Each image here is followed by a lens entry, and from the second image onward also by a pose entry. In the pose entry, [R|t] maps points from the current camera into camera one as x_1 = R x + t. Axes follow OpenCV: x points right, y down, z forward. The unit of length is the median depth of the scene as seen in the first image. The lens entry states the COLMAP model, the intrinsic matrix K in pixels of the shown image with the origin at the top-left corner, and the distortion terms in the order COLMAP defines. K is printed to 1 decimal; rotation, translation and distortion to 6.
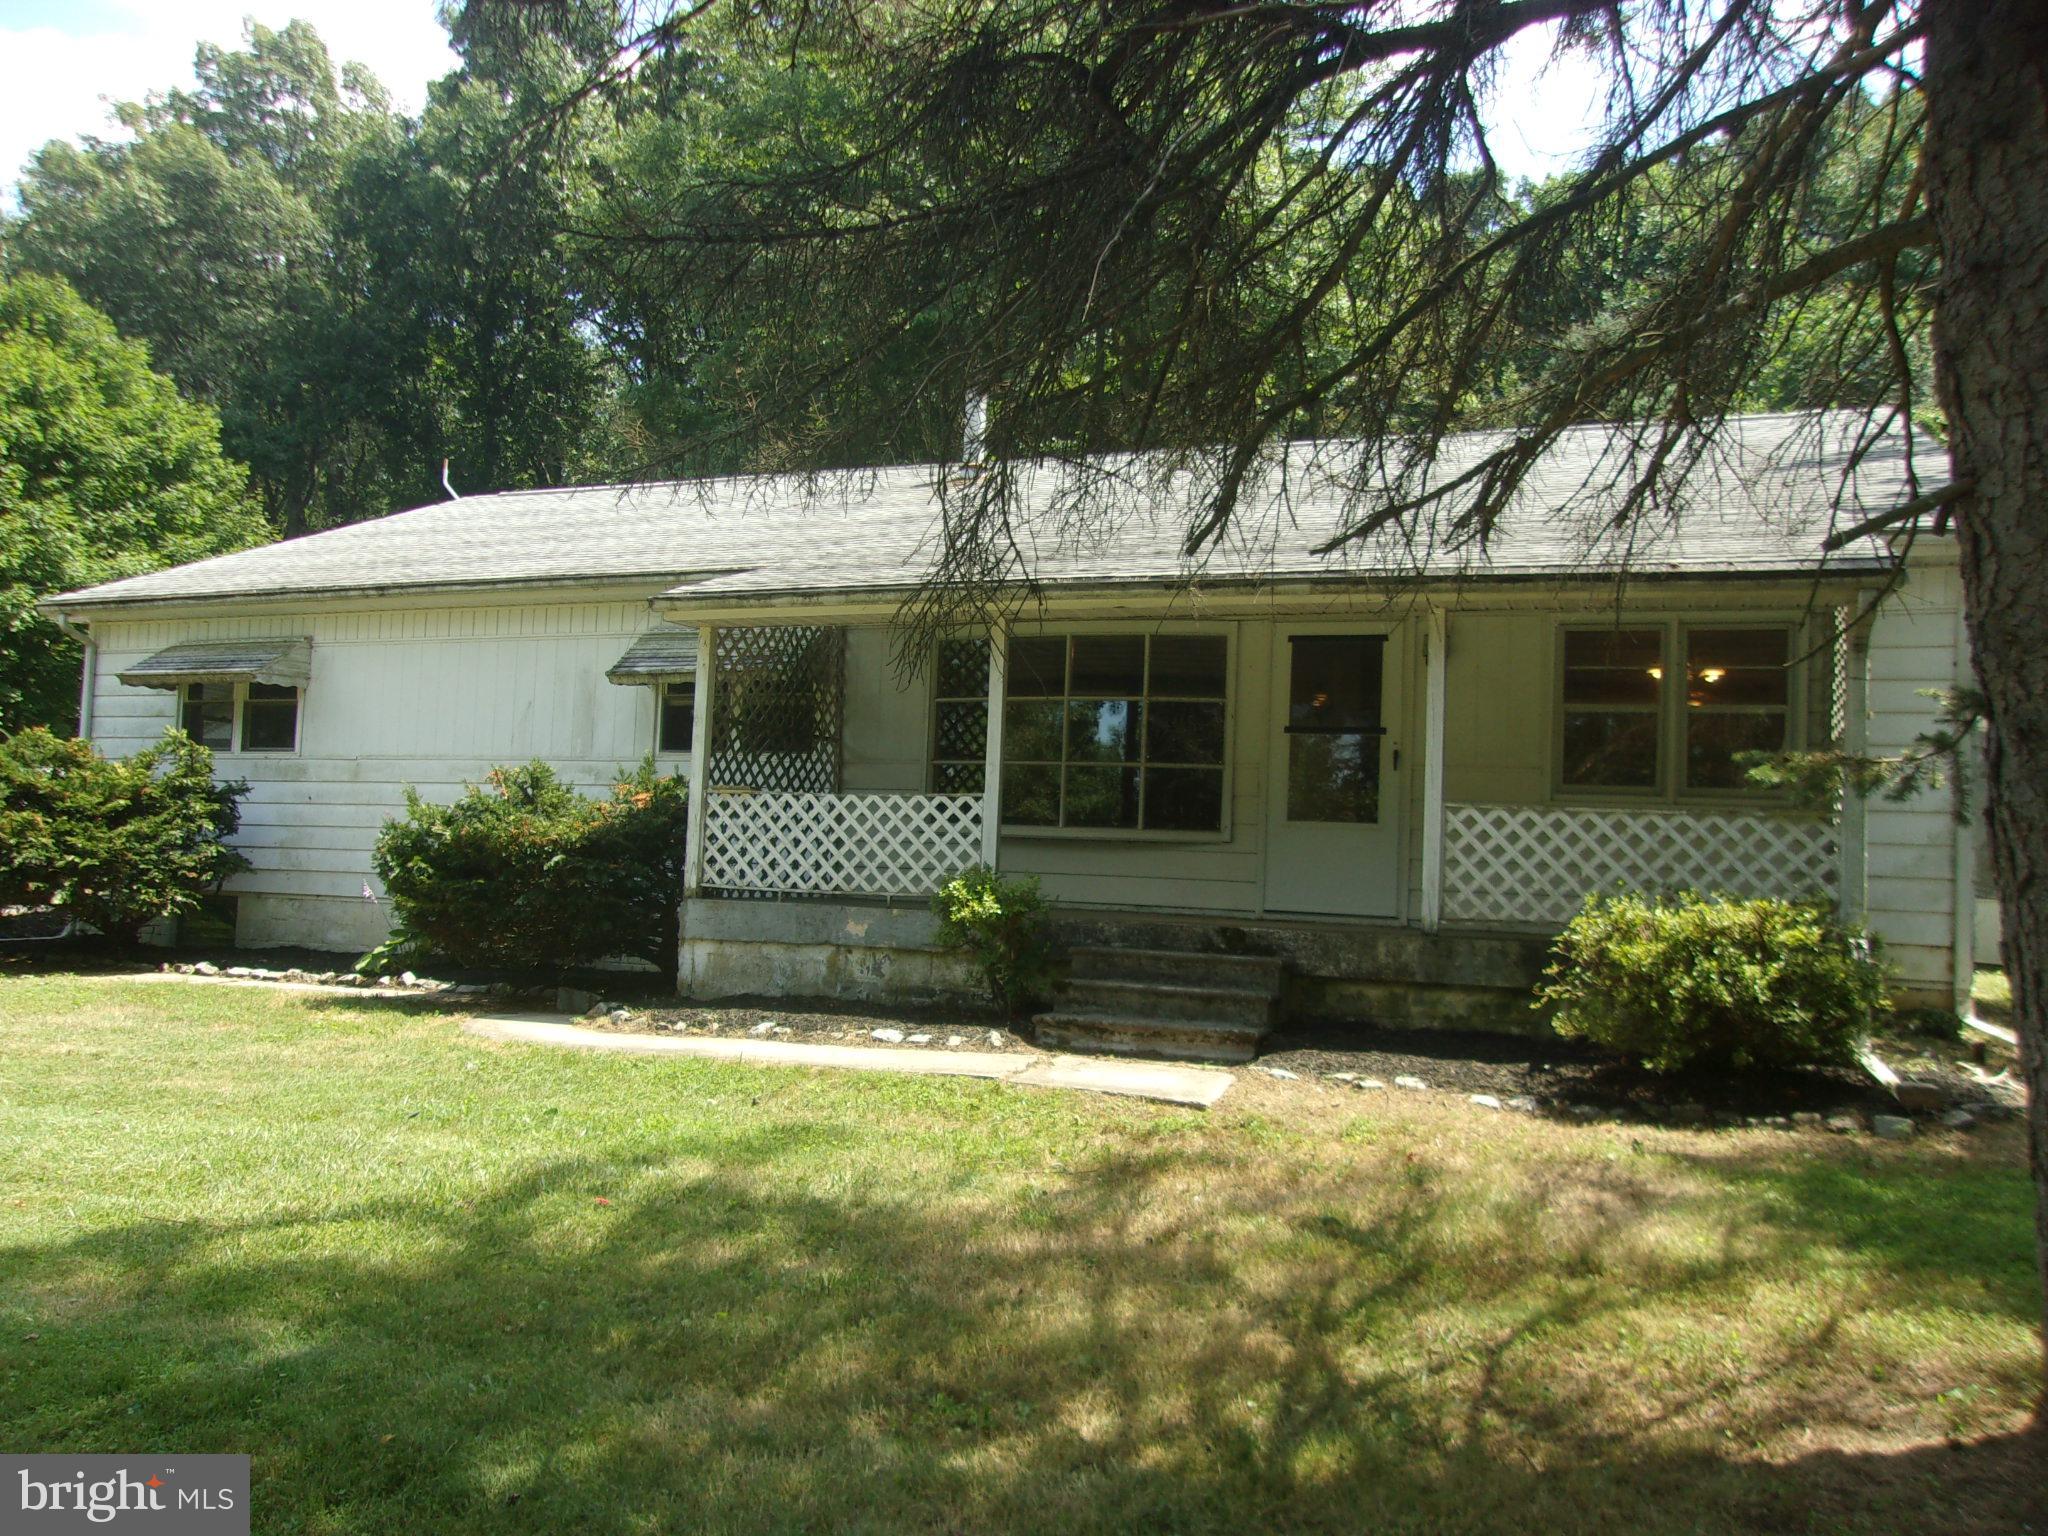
lens RADIAL K [[1620.7, 0, 1023.9], [0, 1620.7, 766.2], [0, 0, 1]] dist [0.004207, 0.000396]
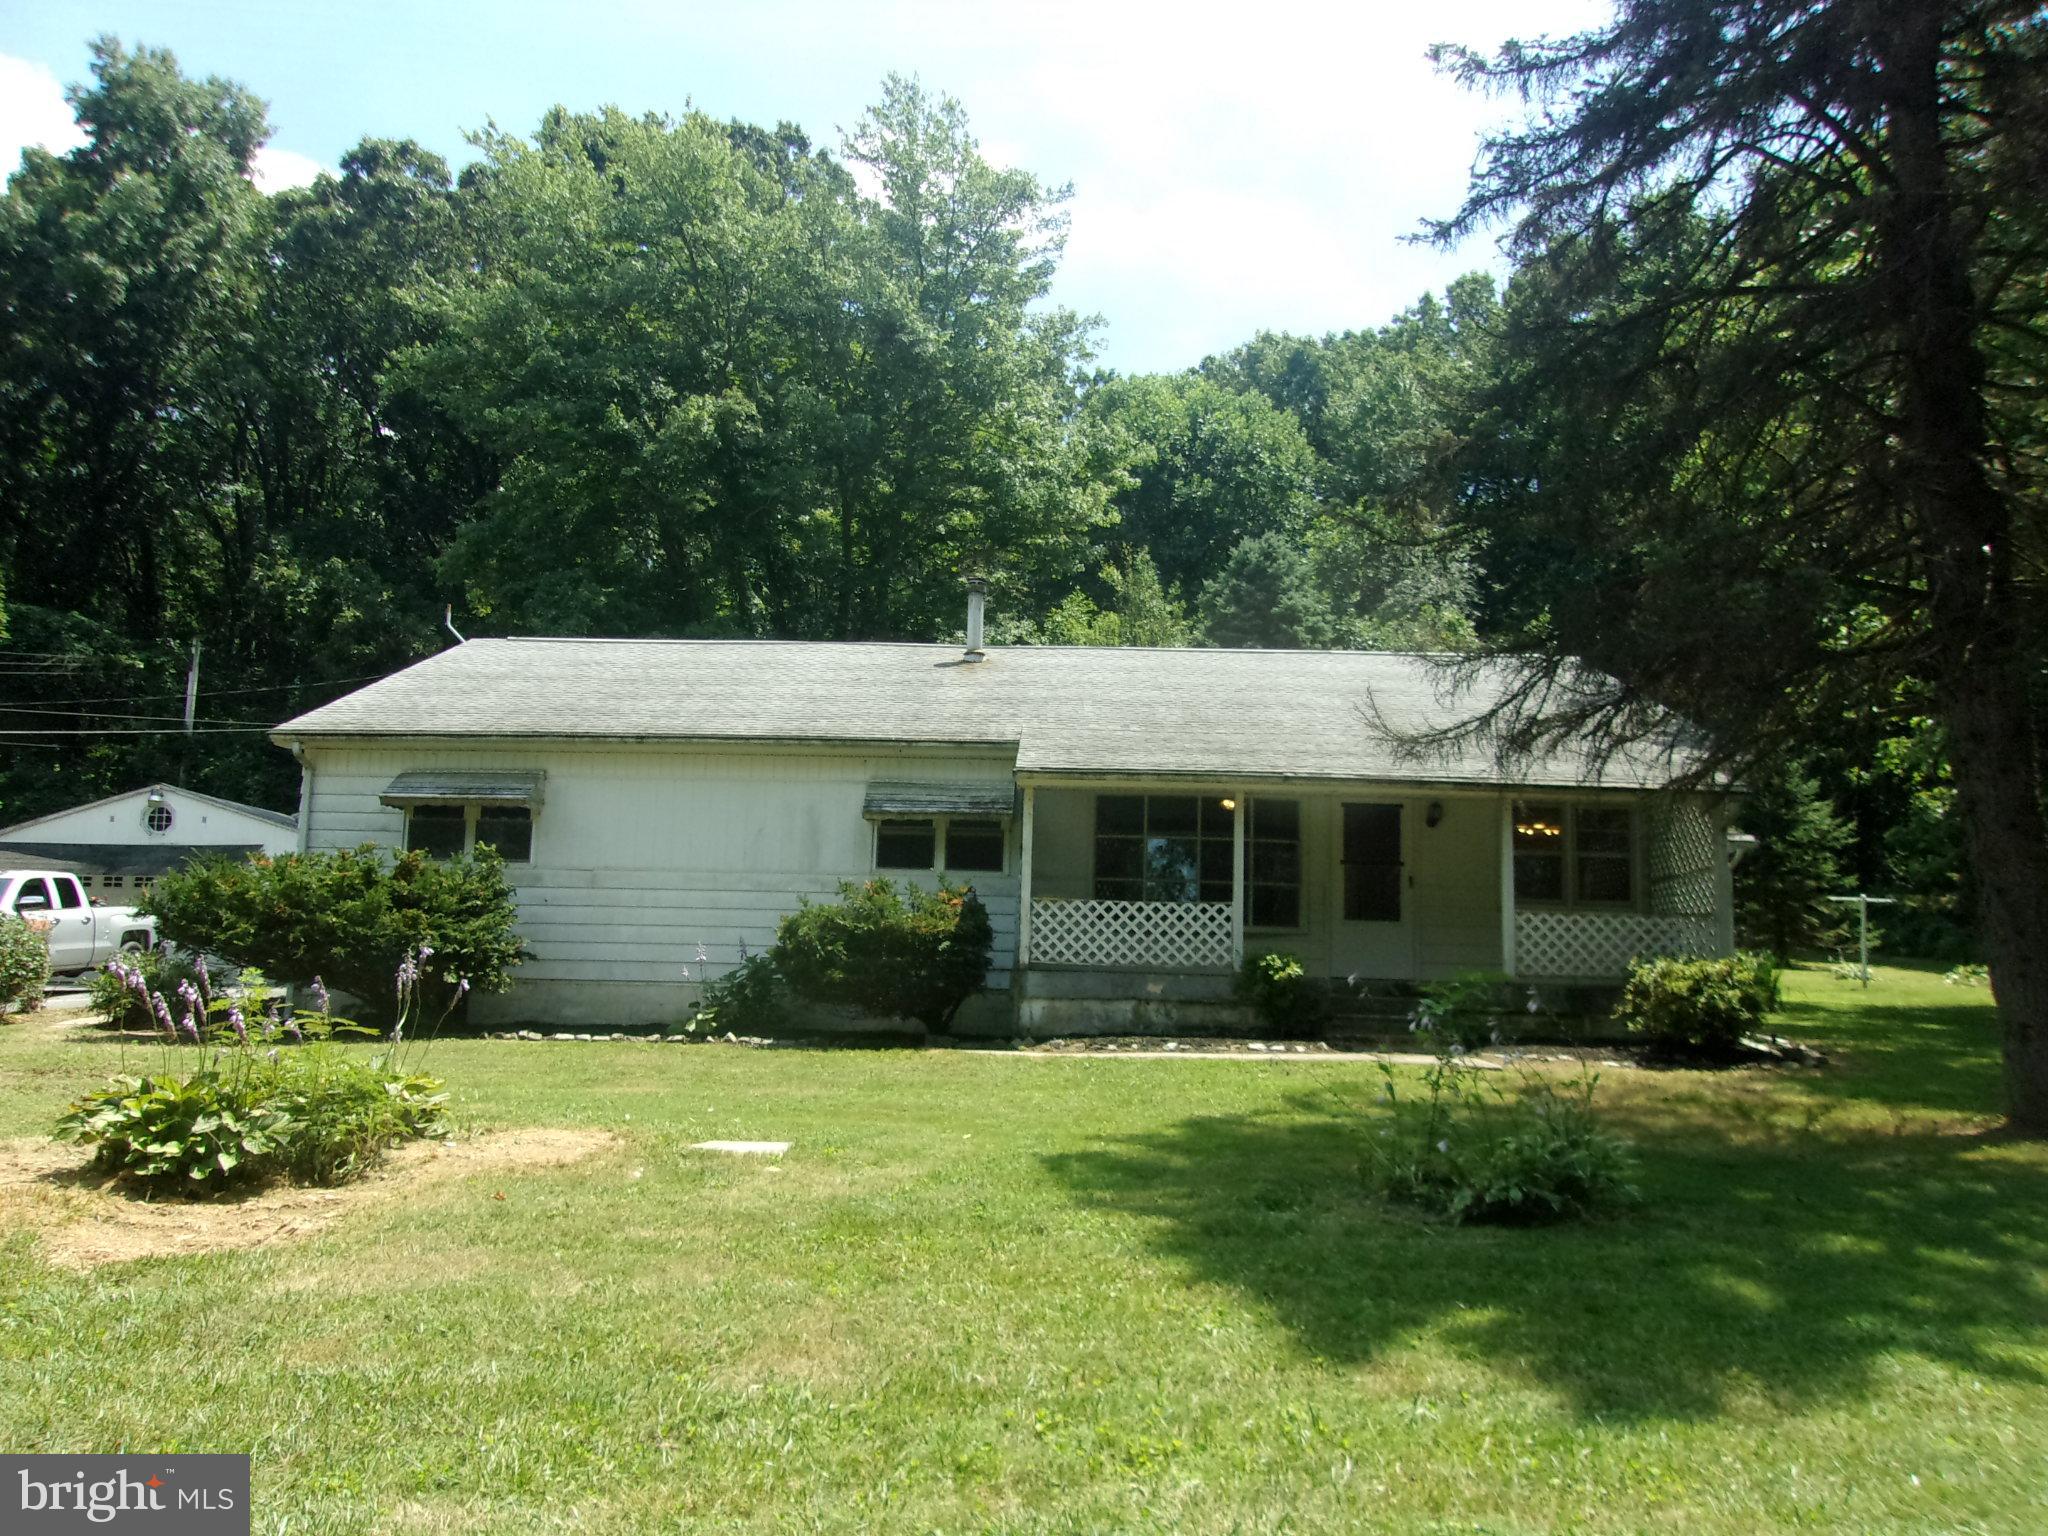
lens RADIAL K [[1601.1, 0, 1025.0], [0, 1601.1, 766.2], [0, 0, 1]] dist [-0.015356, 0.029805]
pose [[0.940826, 0.036211, 0.336949, -0.750138], [-0.013645, 0.997516, -0.069099, -0.004862], [-0.338614, 0.060413, 0.938984, -0.417892]]
